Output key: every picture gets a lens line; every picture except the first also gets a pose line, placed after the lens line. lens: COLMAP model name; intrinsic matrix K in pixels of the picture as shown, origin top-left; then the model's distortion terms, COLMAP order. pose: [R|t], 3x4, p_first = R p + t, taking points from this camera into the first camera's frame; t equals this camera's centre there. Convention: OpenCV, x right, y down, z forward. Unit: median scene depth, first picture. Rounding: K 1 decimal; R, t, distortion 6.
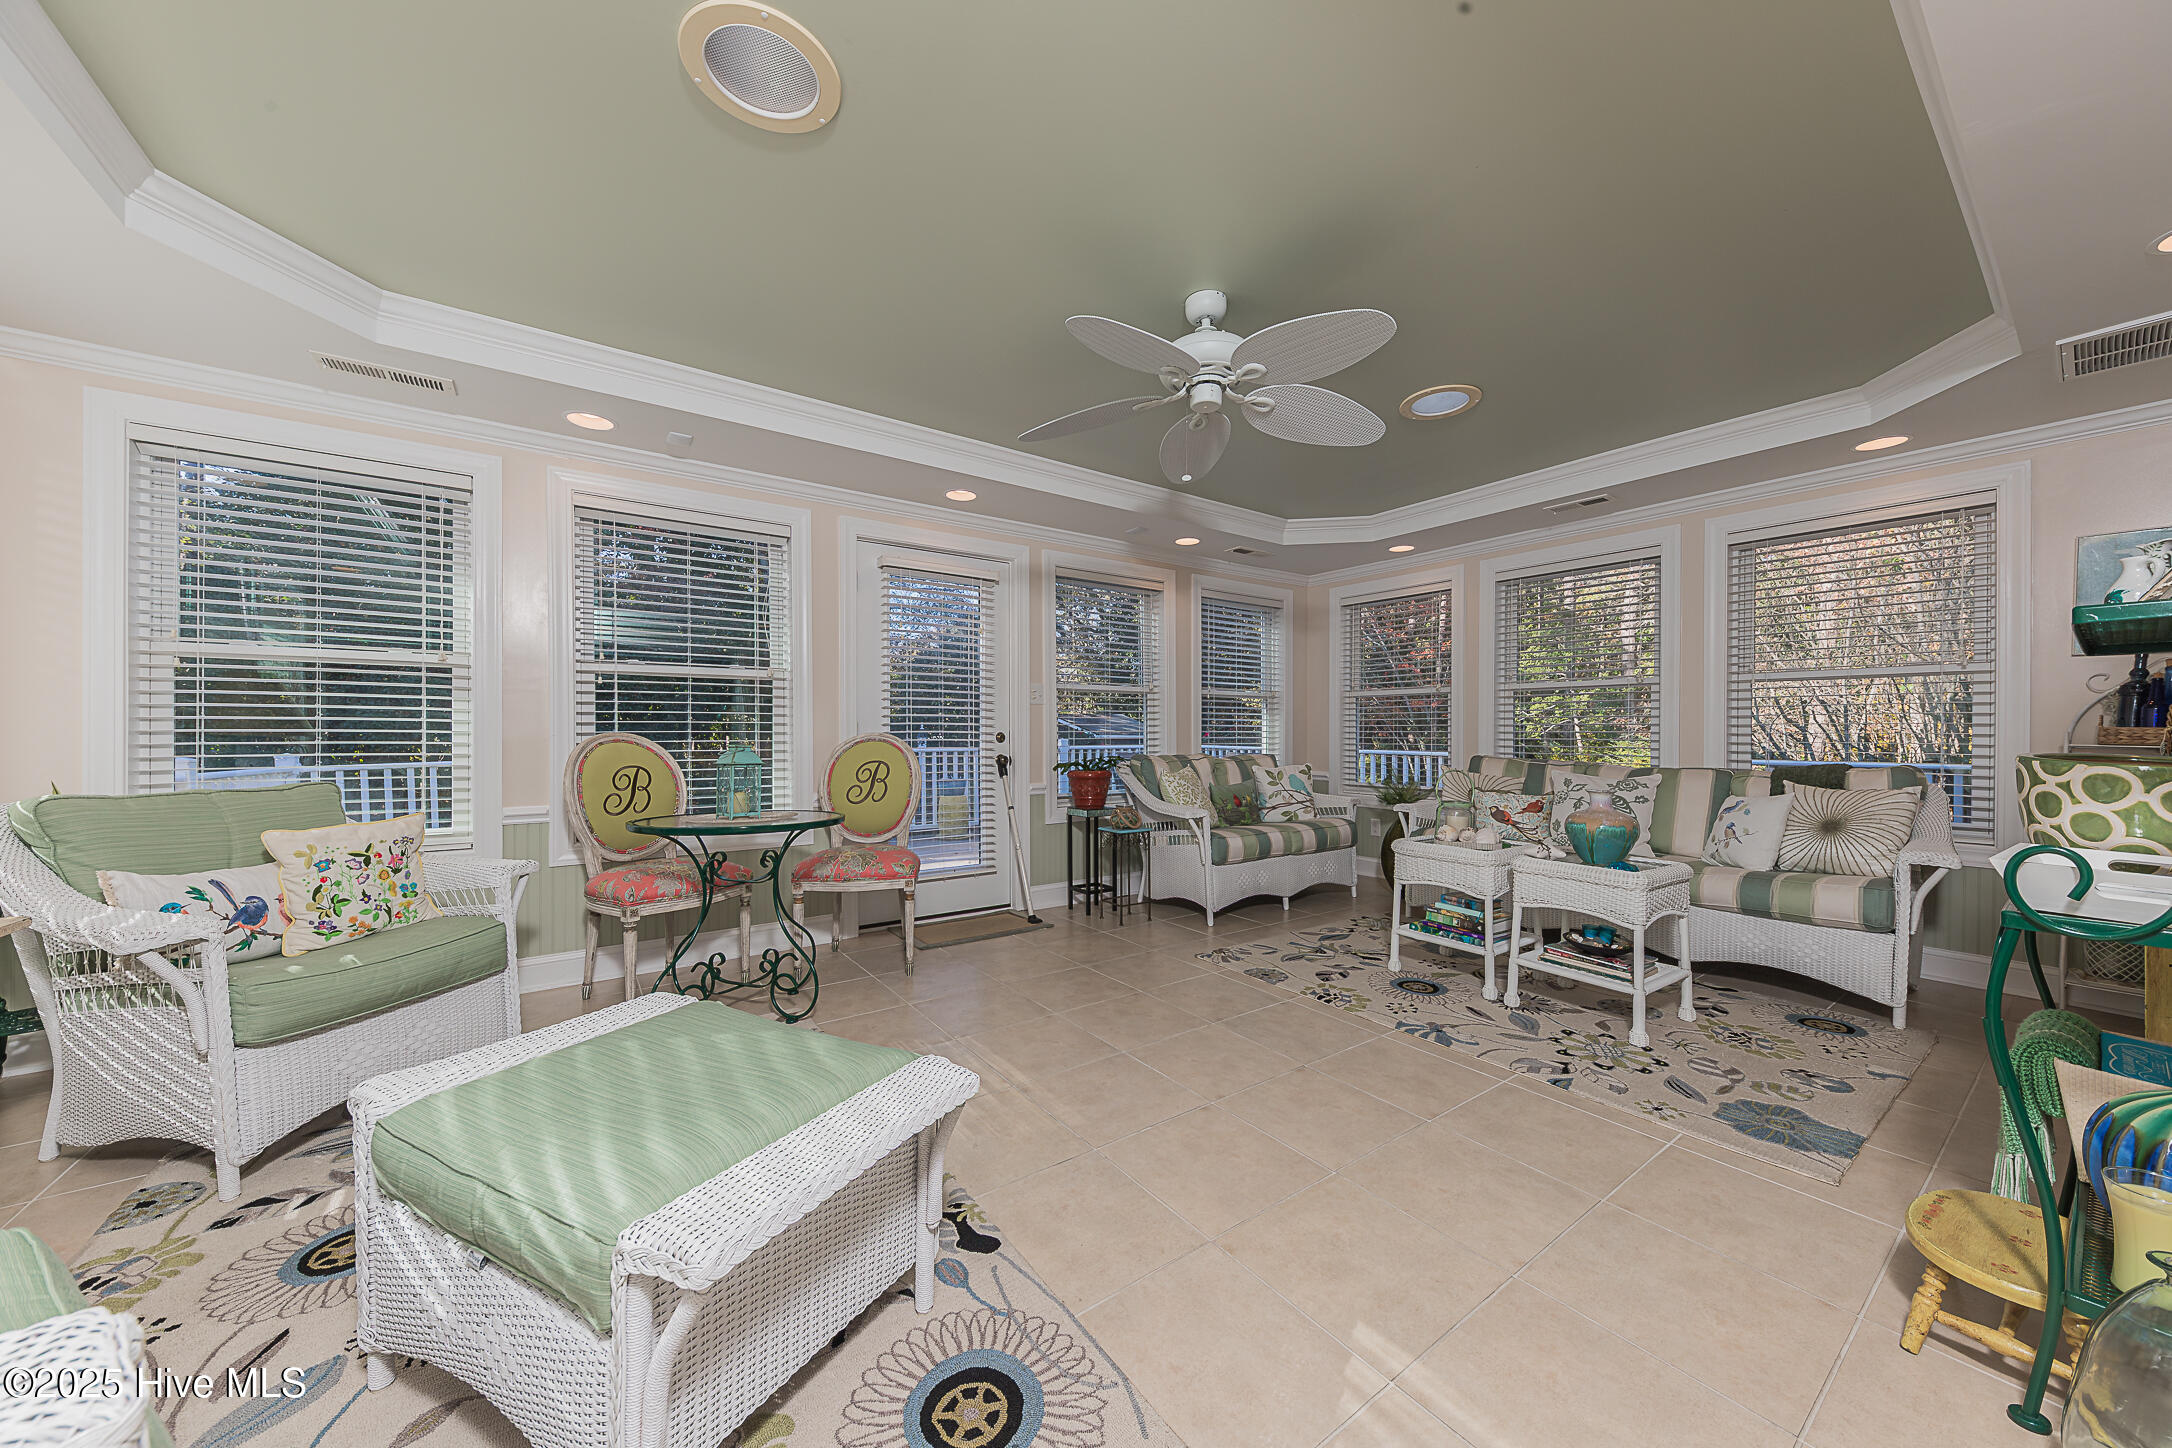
lens RADIAL K [[758.1, 0, 1091.0], [0, 758.1, 737.8], [0, 0, 1]] dist [0.011026, -0.002308]
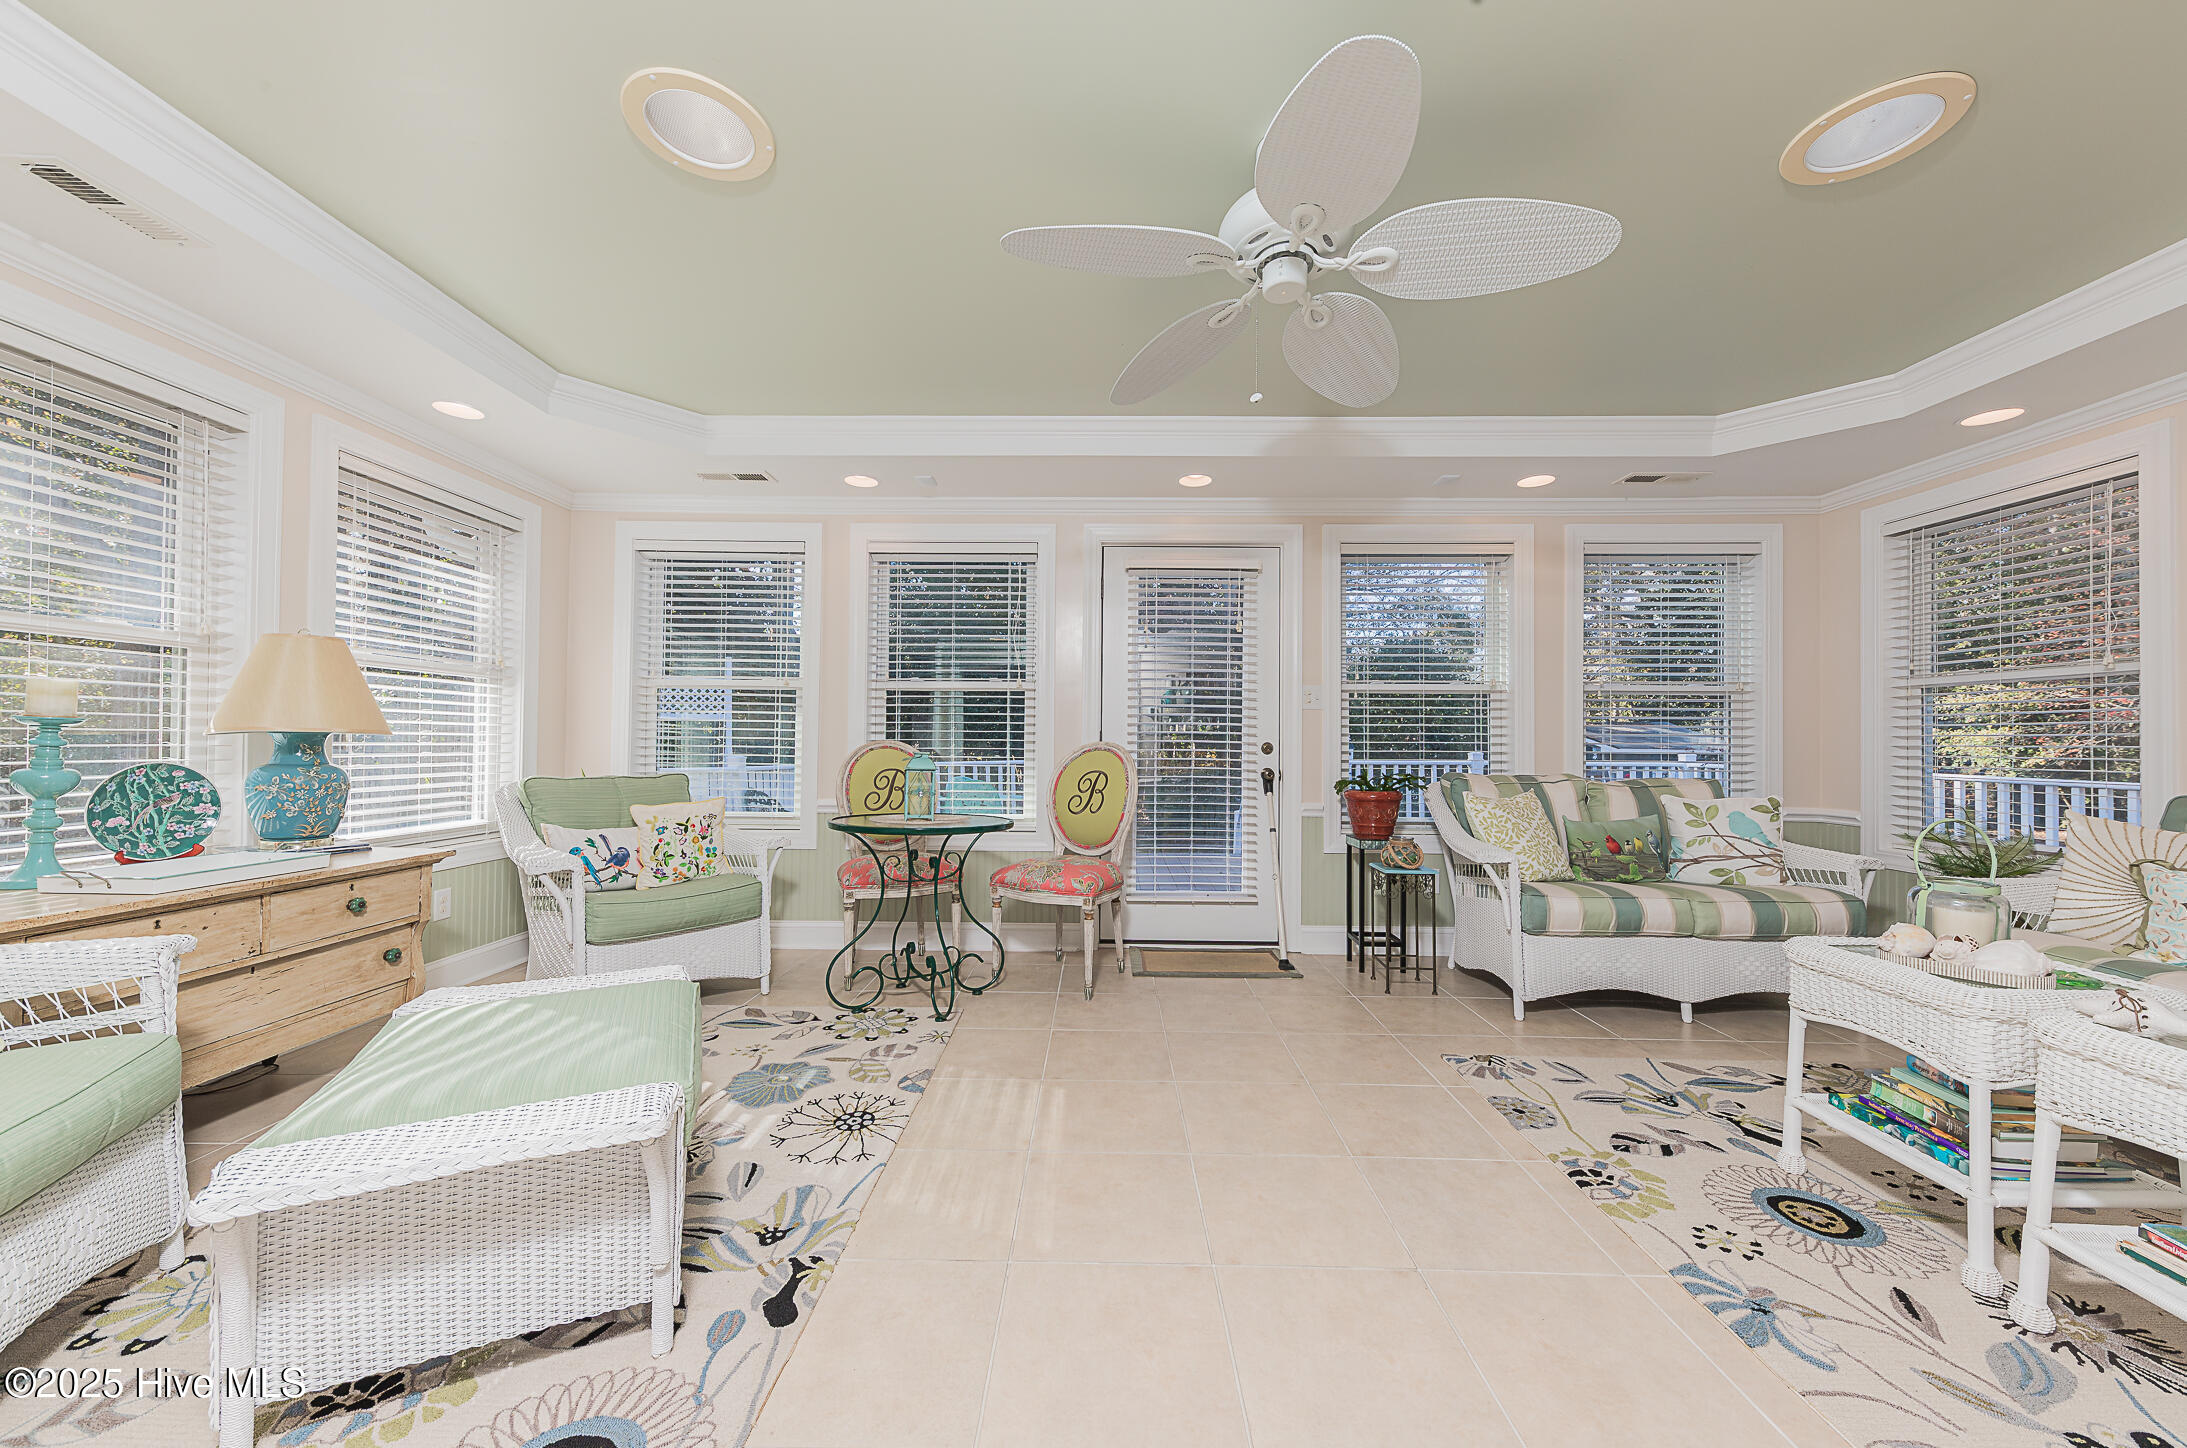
lens RADIAL K [[763.3, 0, 1081.3], [0, 763.3, 733.1], [0, 0, 1]] dist [0.011026, -0.002308]
pose [[0.800750, 0.001060, -0.598997, 0.305429], [-0.013706, 0.999769, -0.016553, -0.000416], [0.598842, 0.021465, 0.800580, 0.216366]]
